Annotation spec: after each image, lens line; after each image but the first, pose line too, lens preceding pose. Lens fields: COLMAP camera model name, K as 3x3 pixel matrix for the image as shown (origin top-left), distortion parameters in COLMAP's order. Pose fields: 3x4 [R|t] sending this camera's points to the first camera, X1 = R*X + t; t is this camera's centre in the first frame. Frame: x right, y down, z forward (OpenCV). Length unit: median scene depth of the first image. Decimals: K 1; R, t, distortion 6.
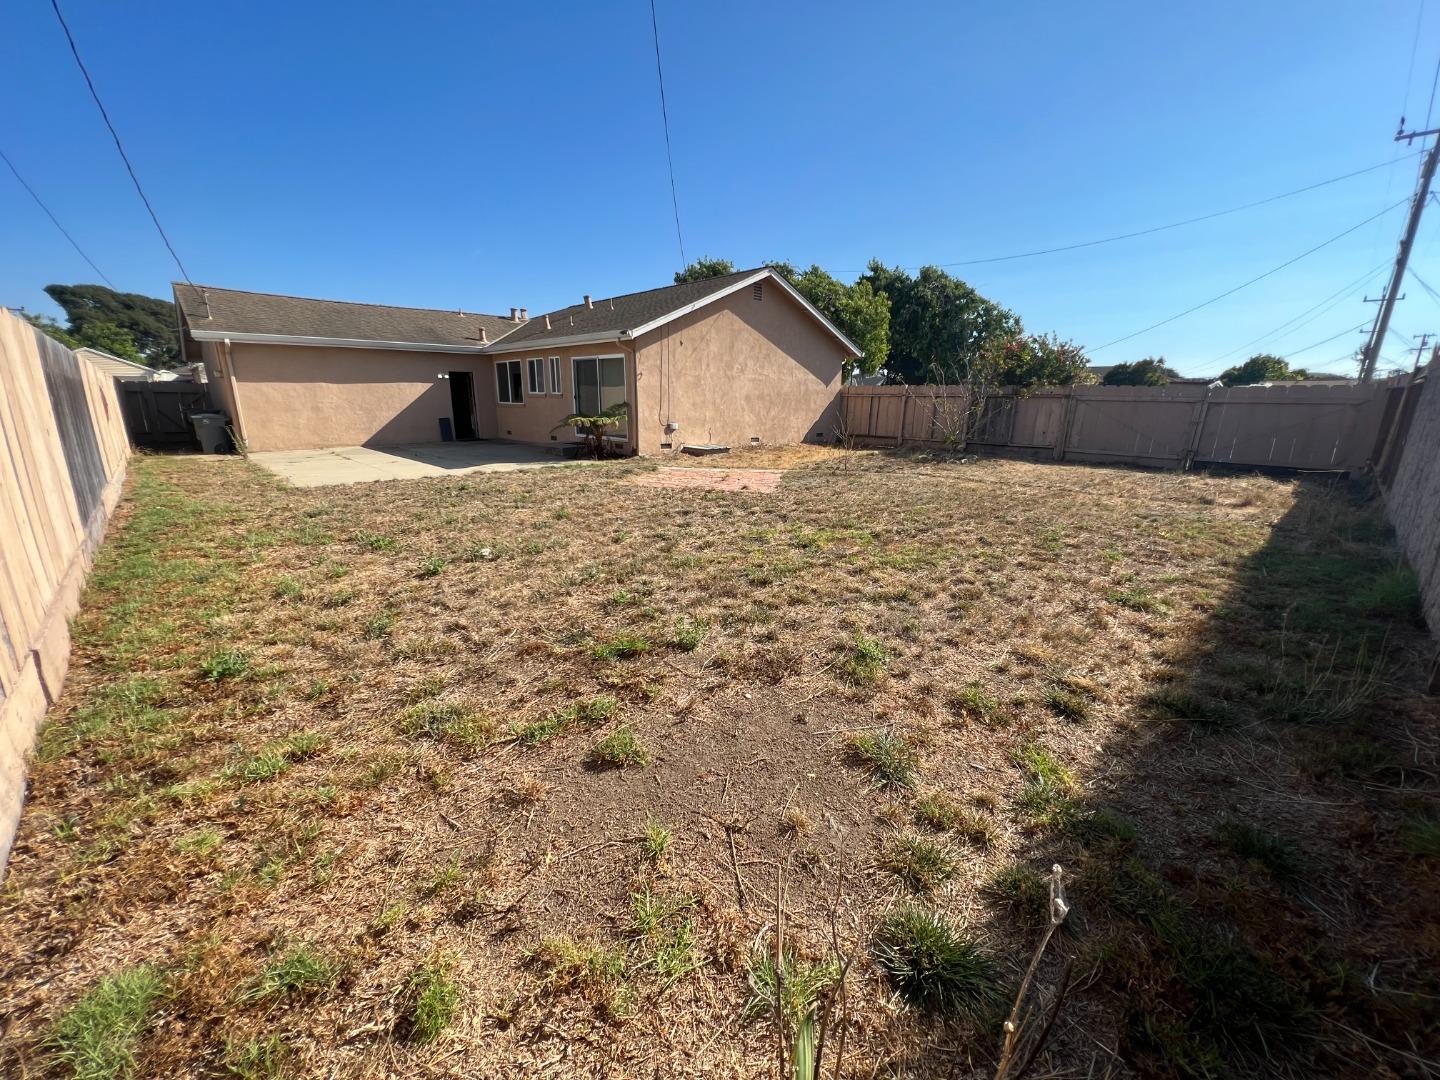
lens RADIAL K [[581.8, 0, 720.0], [0, 581.8, 540.0], [0, 0, 1]] dist [0.000134, 0.000155]
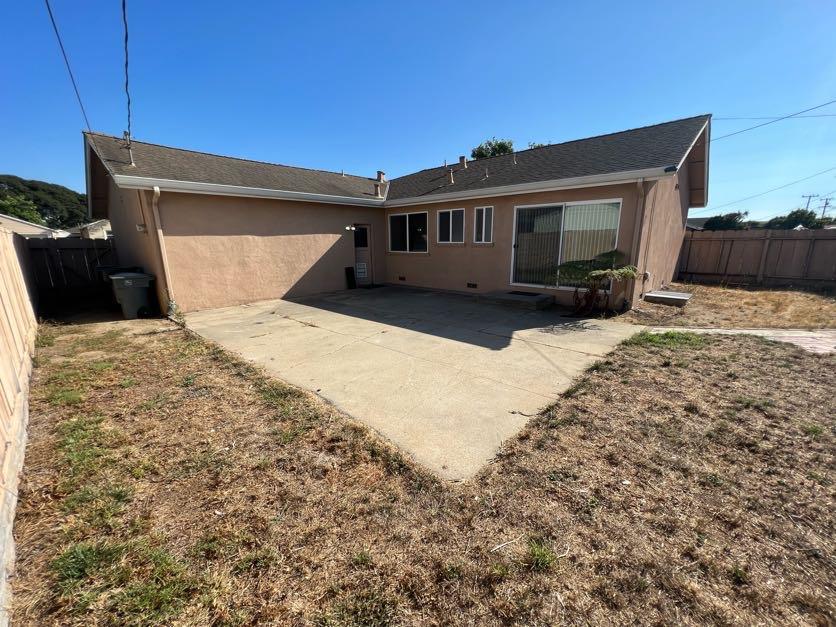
lens RADIAL K [[337.7, 0, 418.0], [0, 337.7, 313.5], [0, 0, 1]] dist [0.000134, 0.000155]
pose [[0.997895, -0.029979, 0.057500, -0.397395], [0.031712, 0.999063, -0.029461, -0.106062], [-0.056563, 0.031223, 0.997911, 0.390011]]
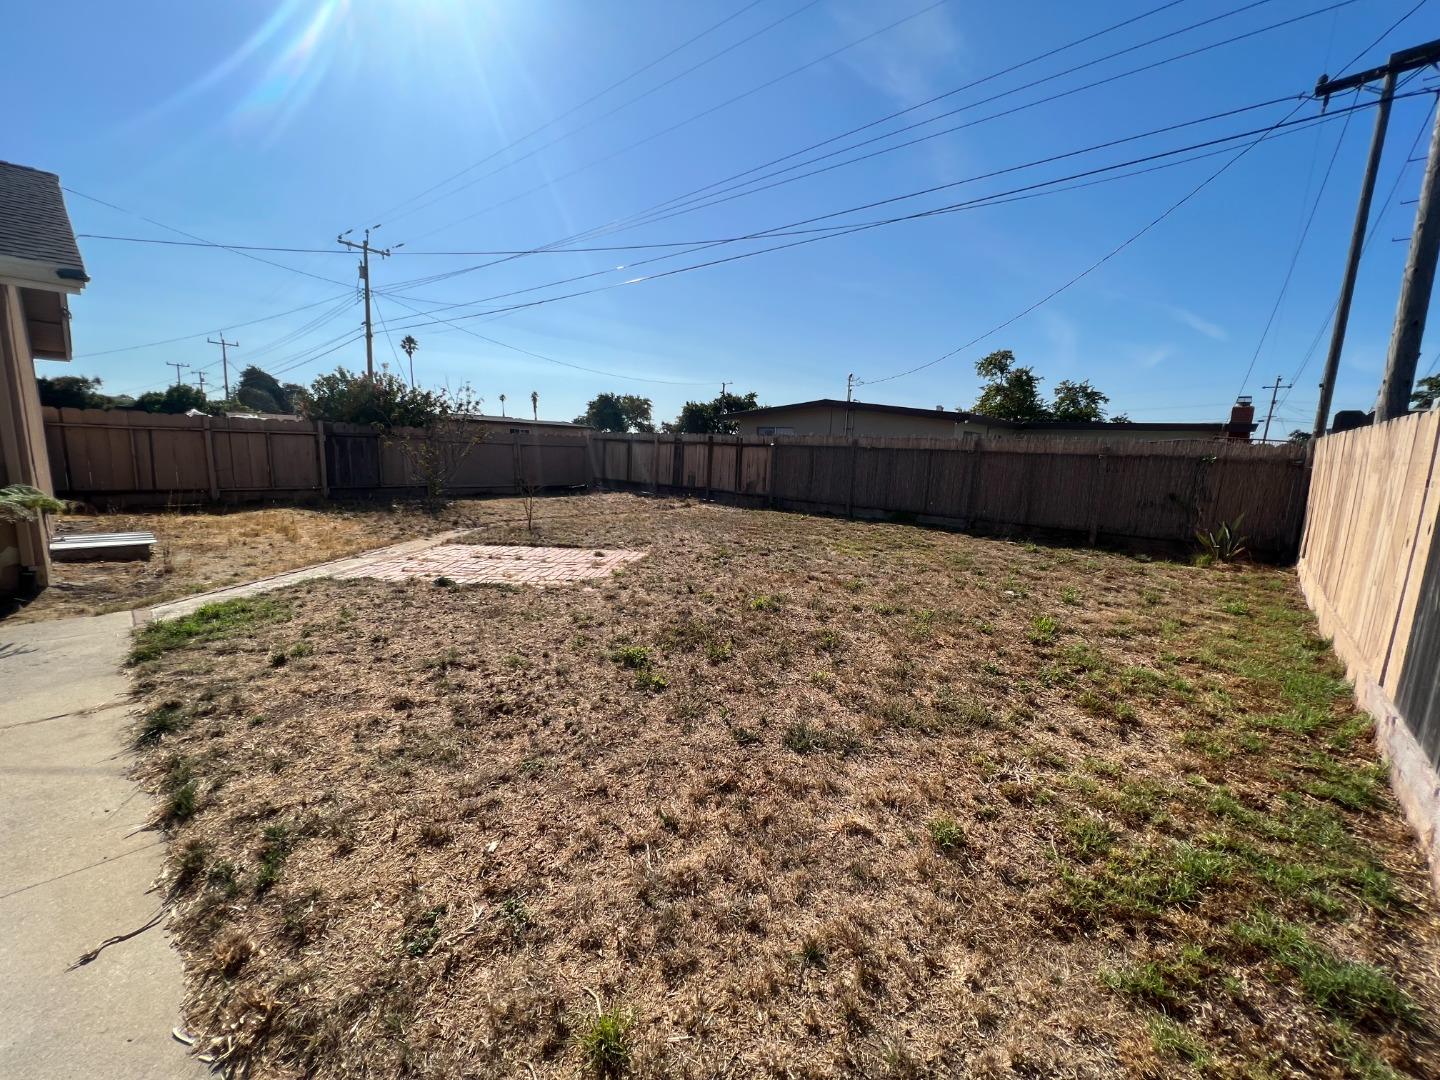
lens RADIAL K [[581.8, 0, 720.0], [0, 581.8, 540.0], [0, 0, 1]] dist [0.000134, 0.000155]
pose [[-0.072338, -0.166922, 0.983313, -0.431327], [0.202979, 0.962800, 0.178372, -0.121197], [-0.976507, 0.212495, -0.035766, 0.453453]]
